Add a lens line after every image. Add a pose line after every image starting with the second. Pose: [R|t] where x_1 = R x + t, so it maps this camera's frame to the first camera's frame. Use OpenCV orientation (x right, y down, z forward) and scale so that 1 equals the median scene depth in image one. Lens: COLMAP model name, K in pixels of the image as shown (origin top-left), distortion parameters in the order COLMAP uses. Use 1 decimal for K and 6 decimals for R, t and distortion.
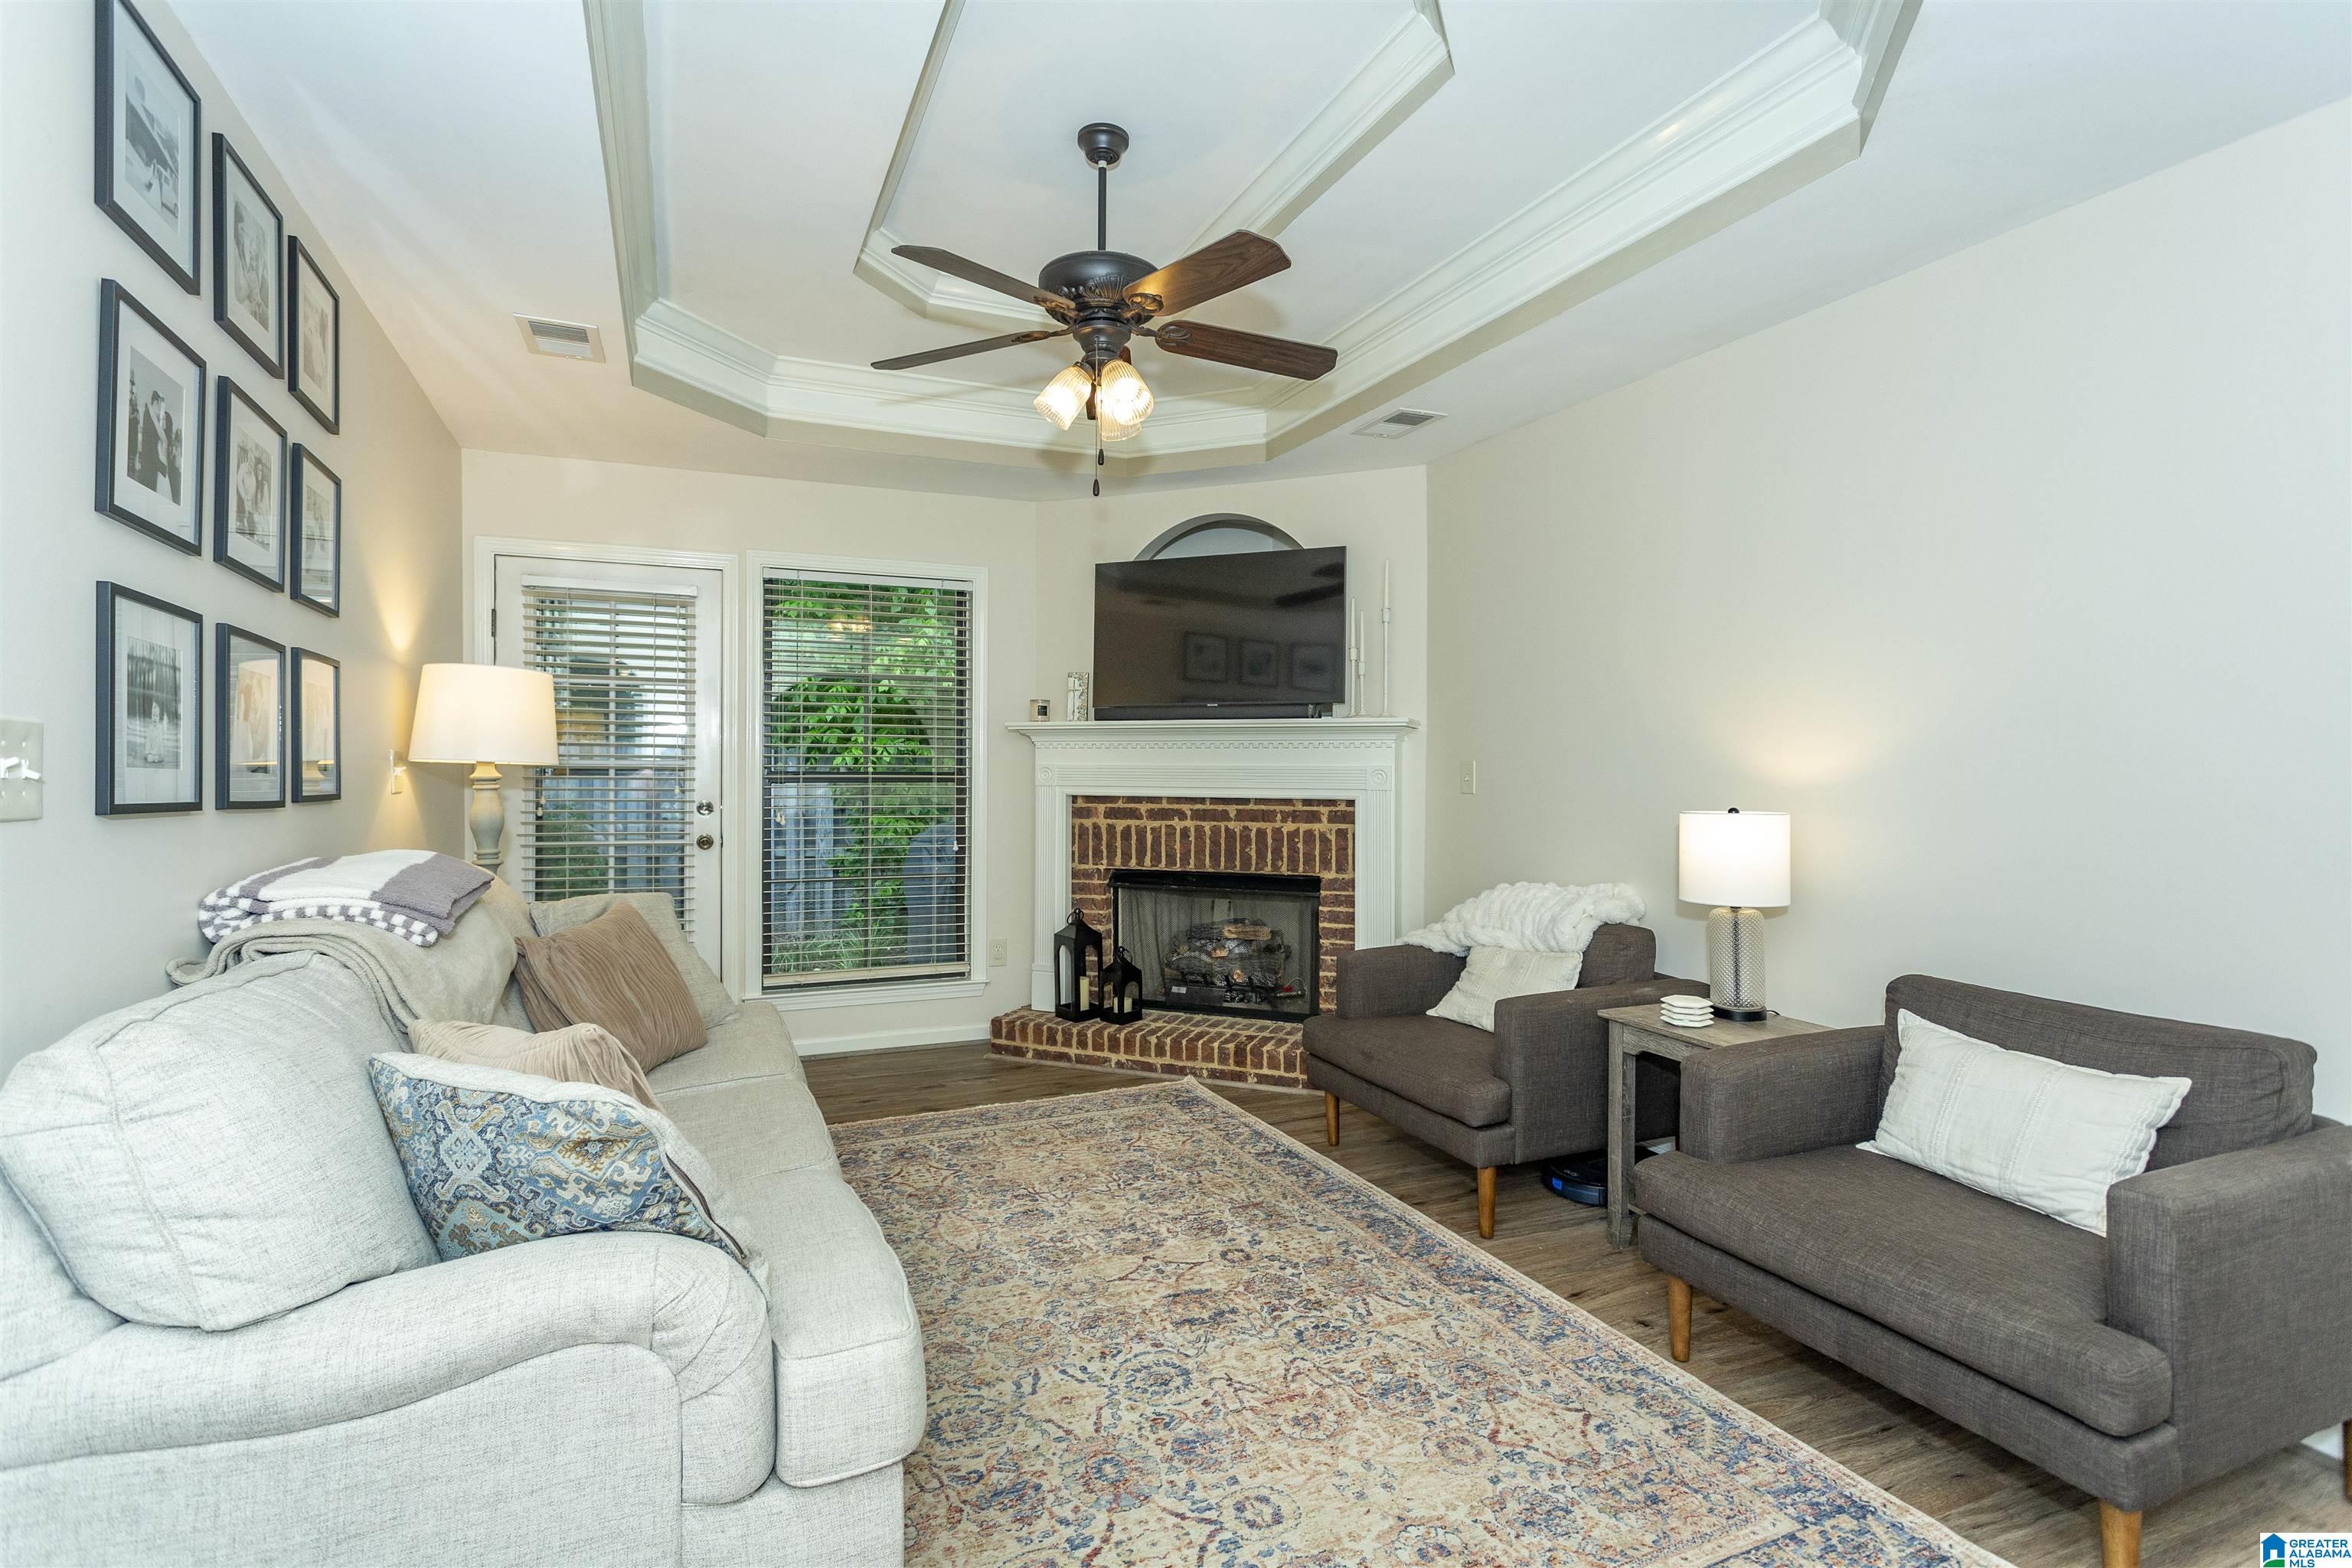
lens RADIAL K [[1115.0, 0, 1152.1], [0, 1115.0, 769.9], [0, 0, 1]] dist [0.001601, 0.001222]
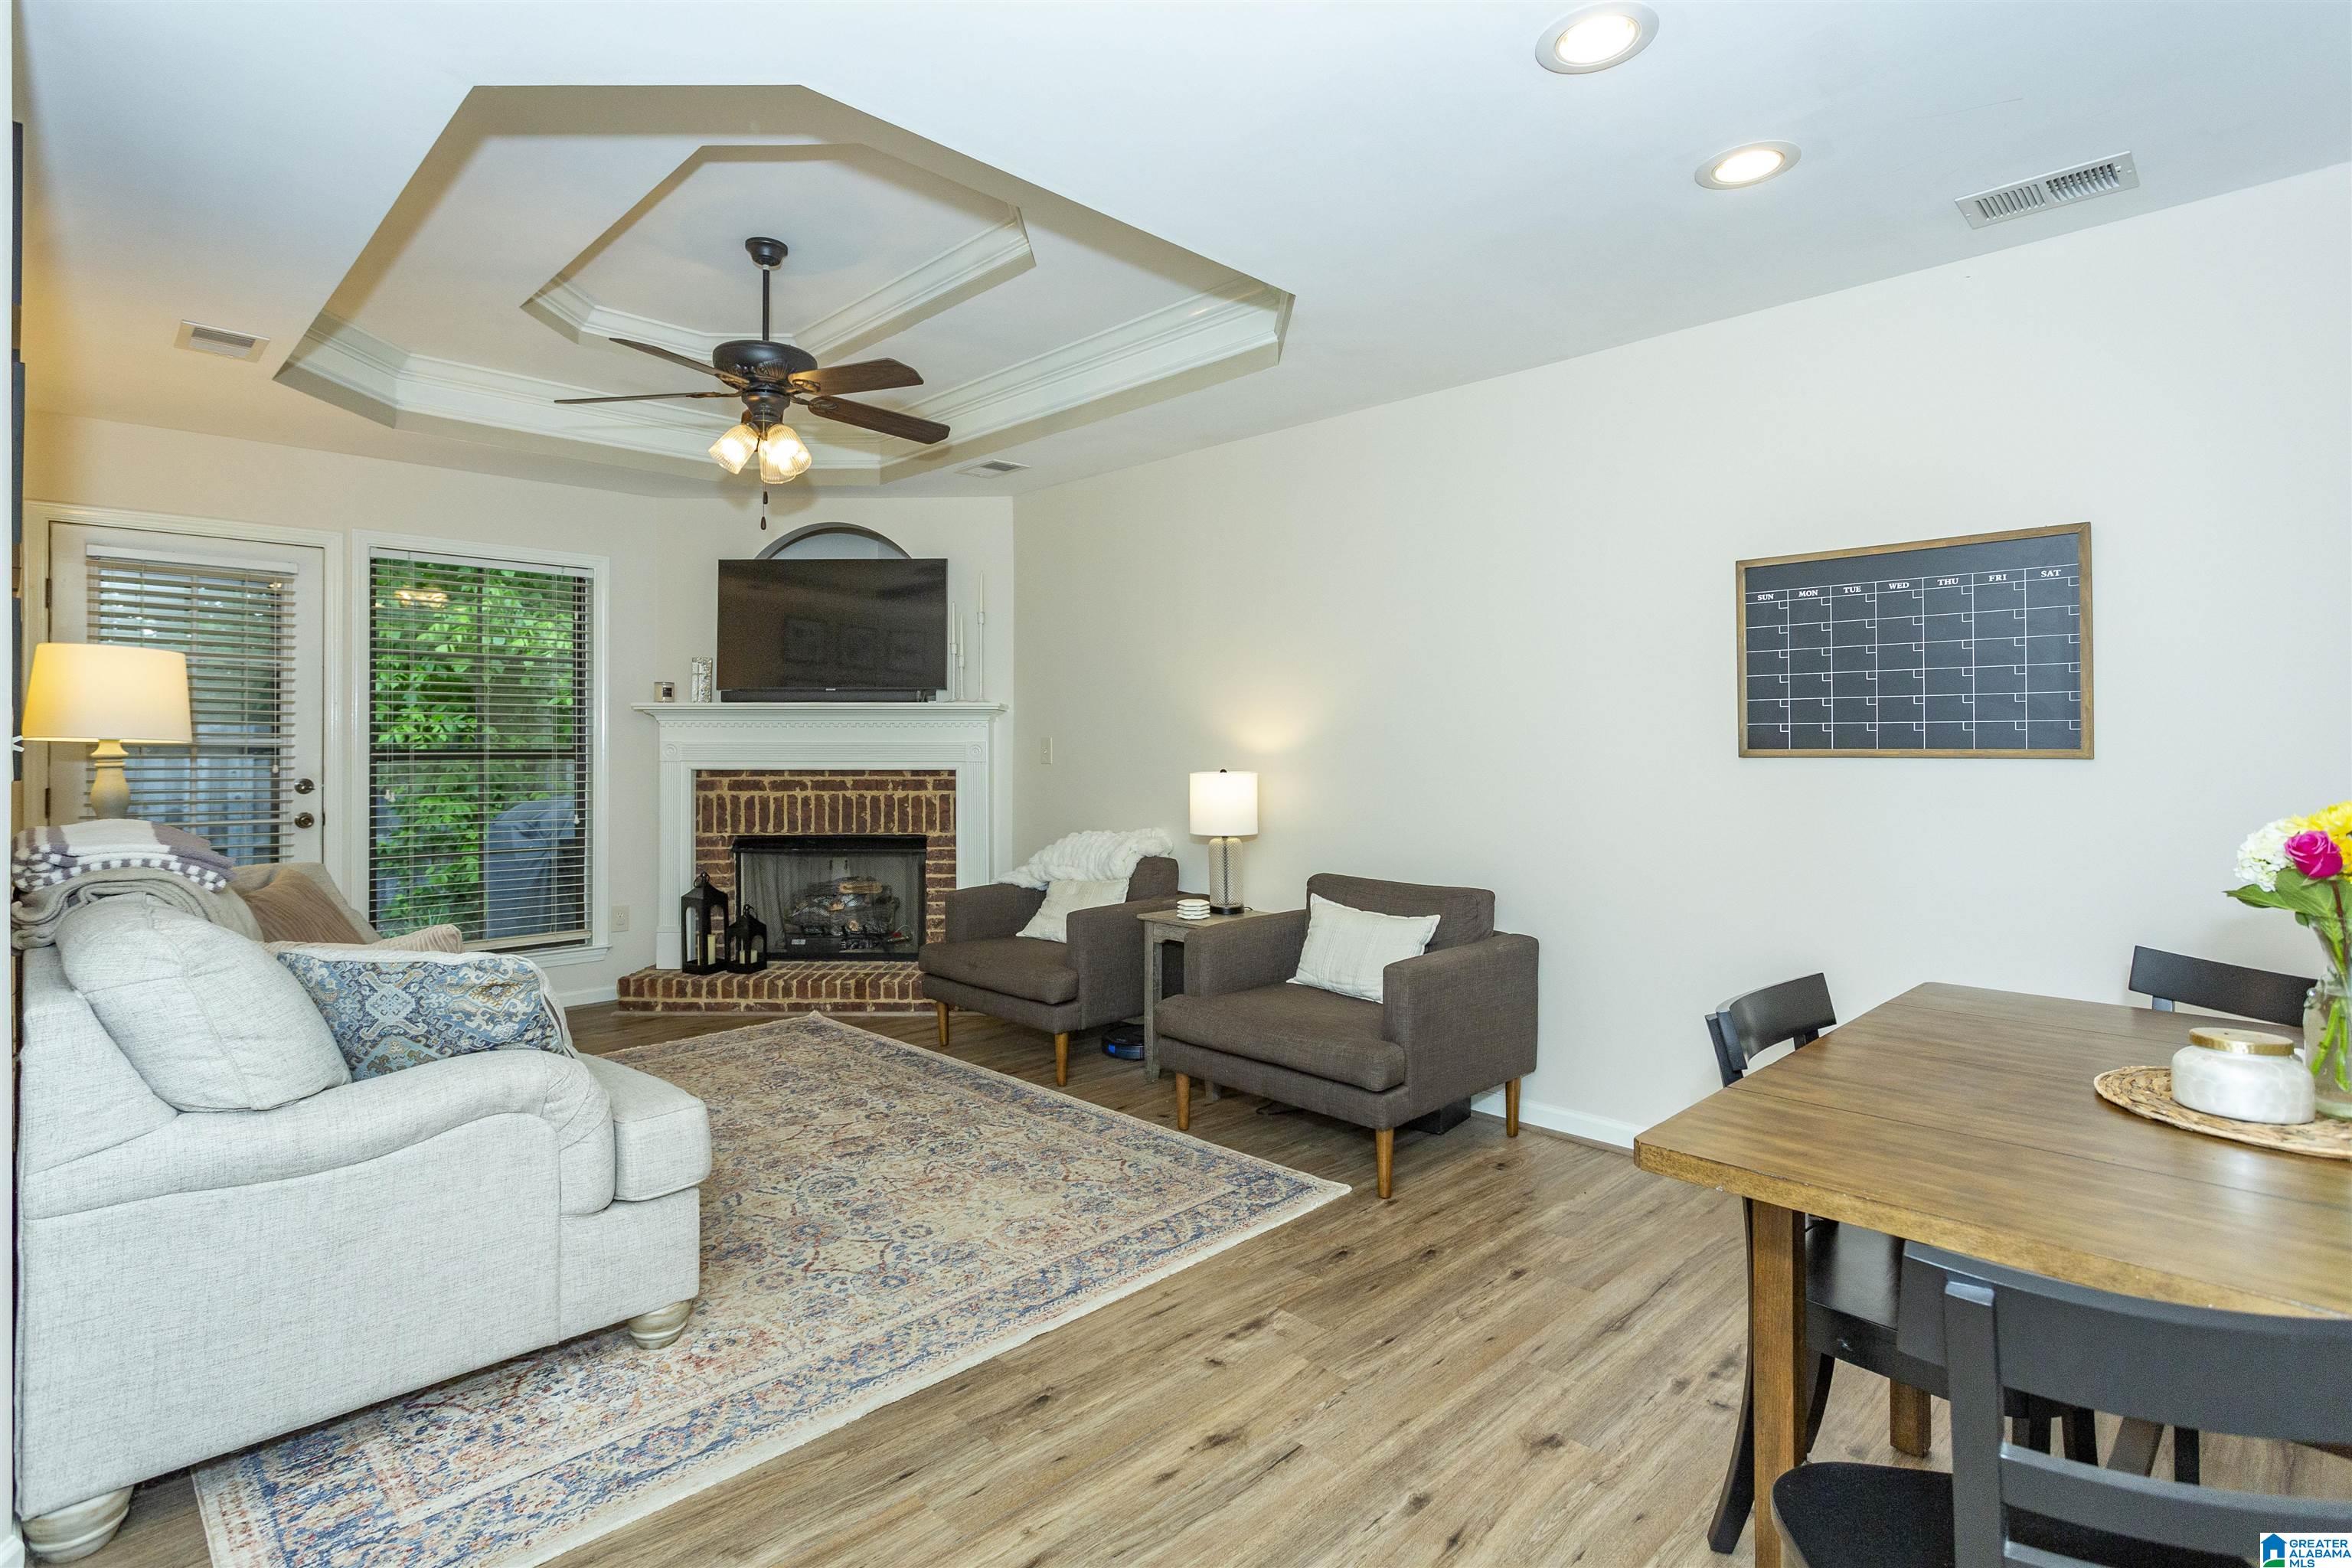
lens RADIAL K [[1166.5, 0, 1161.4], [0, 1166.5, 748.9], [0, 0, 1]] dist [0.000242, 0.000461]
pose [[0.930536, -0.005154, 0.366163, -0.109937], [0.004902, 0.999987, 0.001619, 0.004355], [-0.366167, 0.000288, 0.930549, -0.382462]]
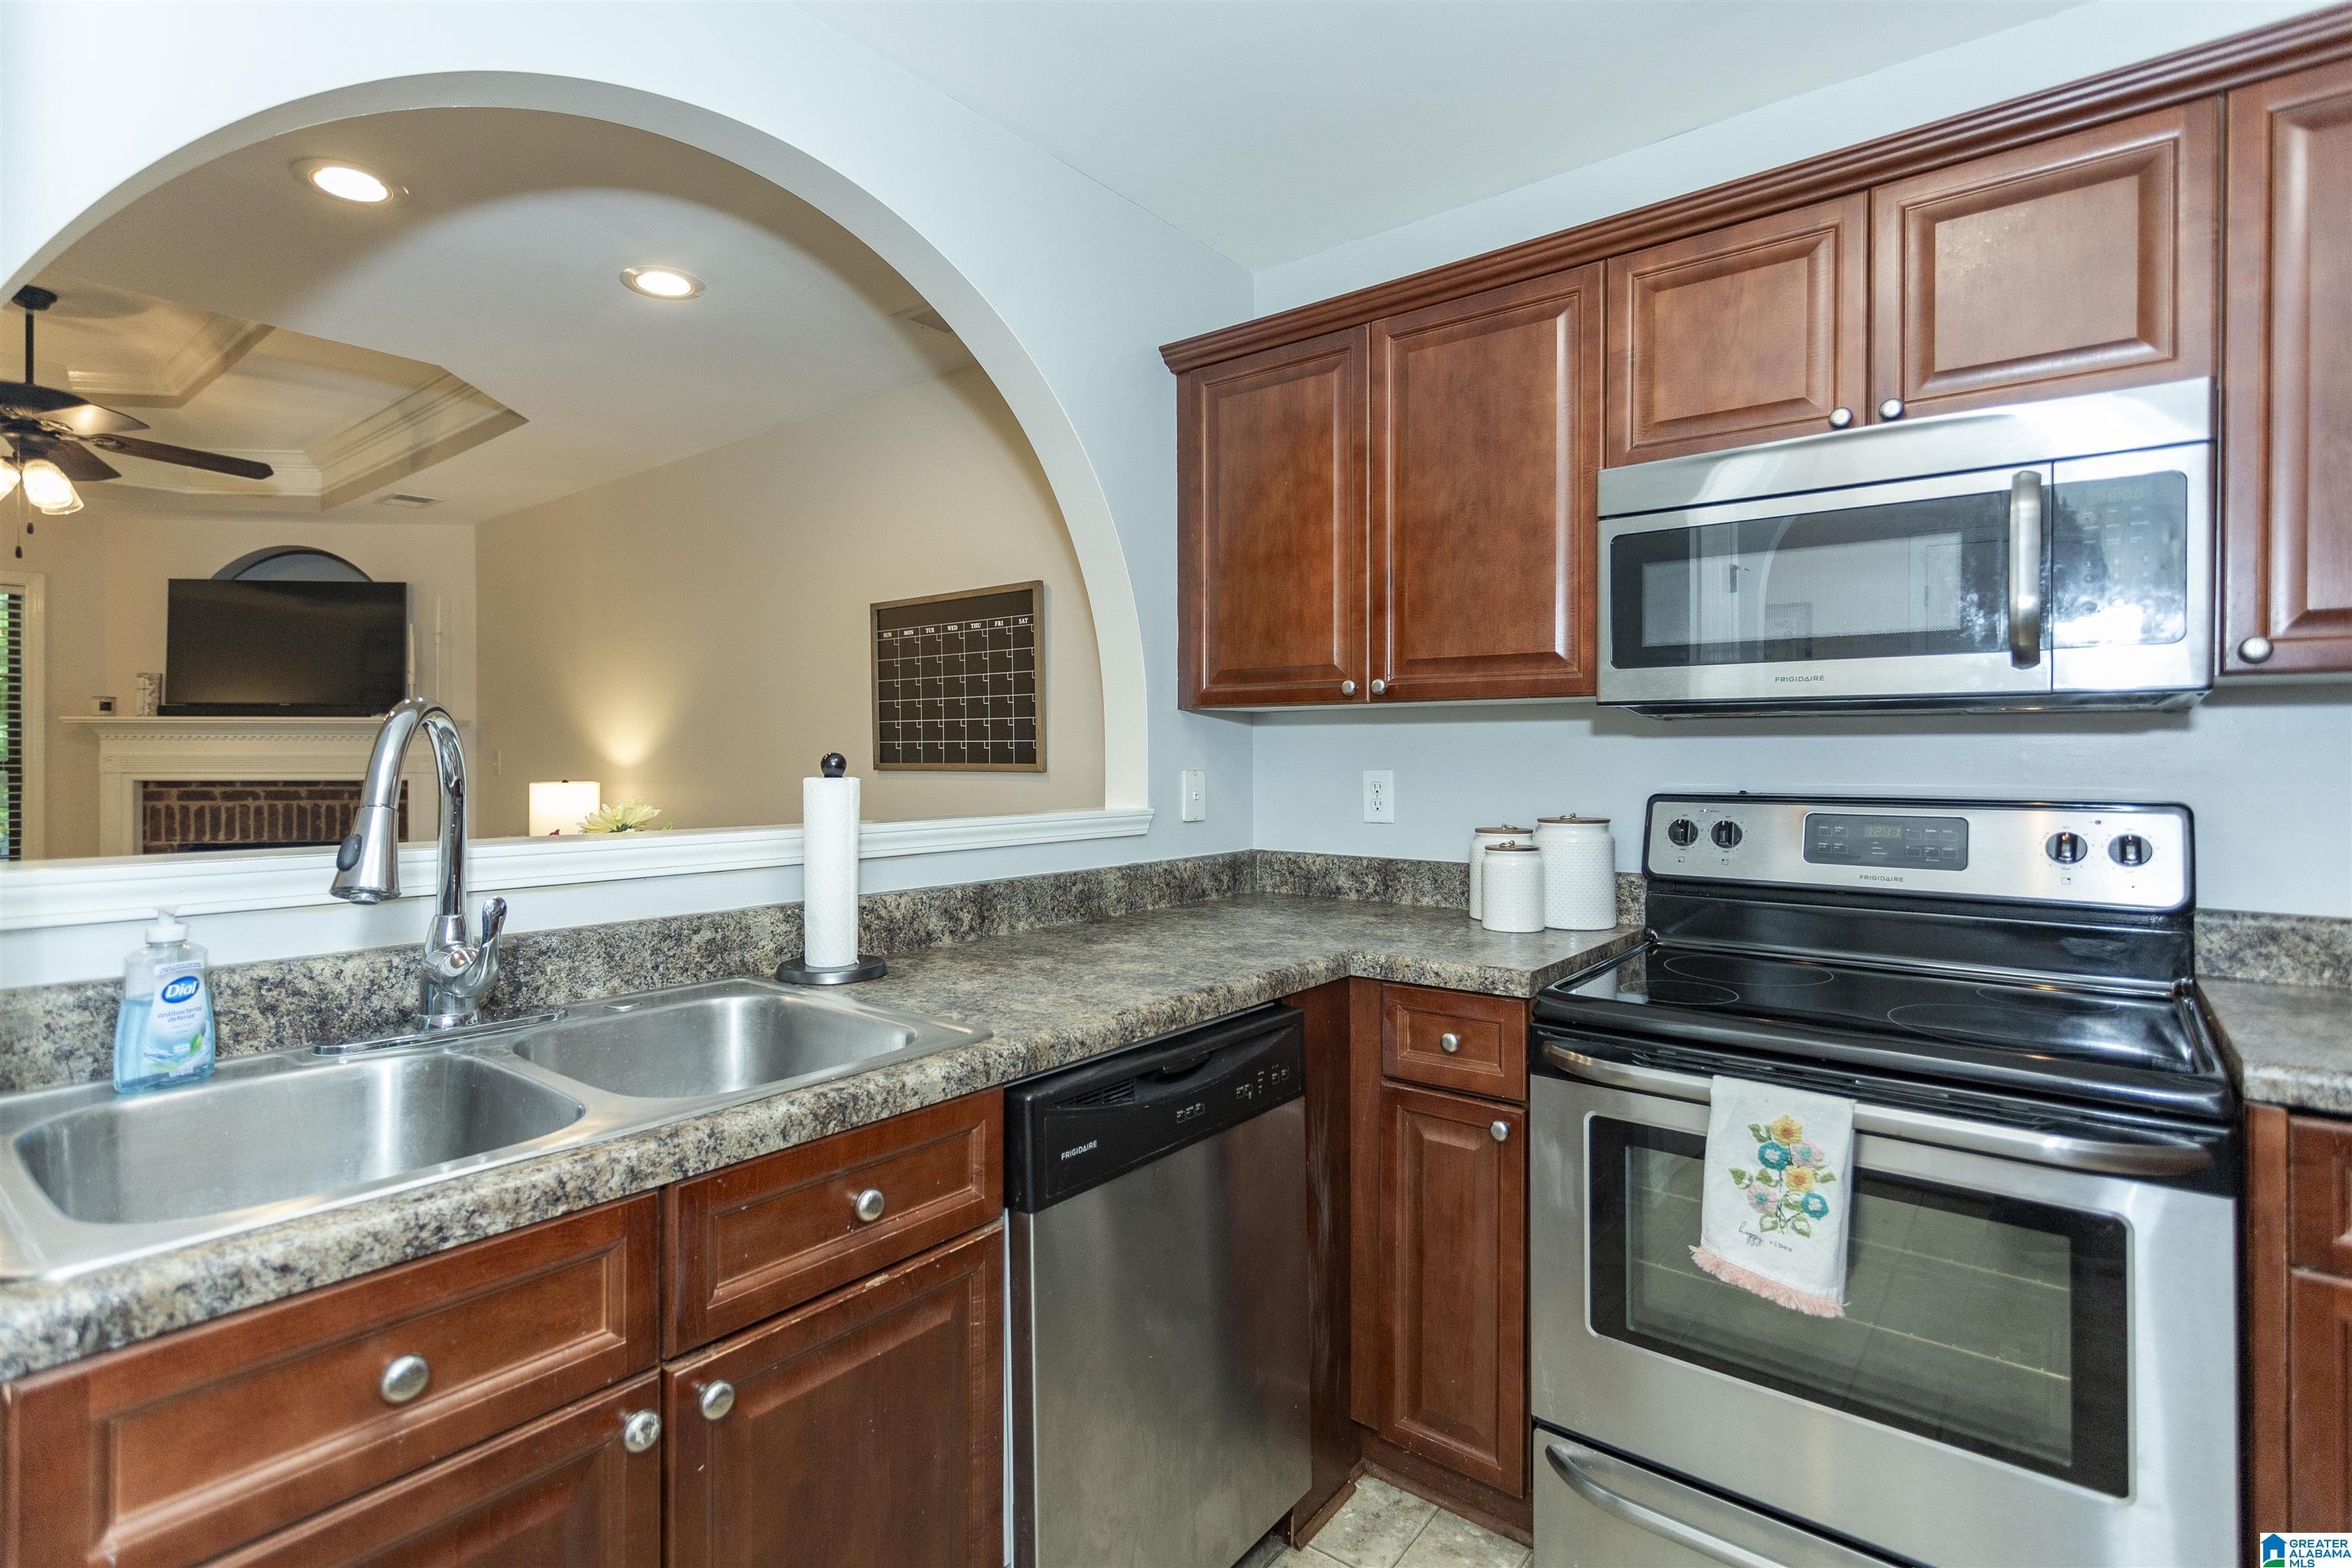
lens RADIAL K [[1115.0, 0, 1152.1], [0, 1115.0, 769.9], [0, 0, 1]] dist [0.001601, 0.001222]
pose [[0.884263, -0.010244, 0.466877, 0.512564], [0.004395, 0.999898, 0.013615, 0.000777], [-0.466968, -0.009987, 0.884218, -0.815074]]
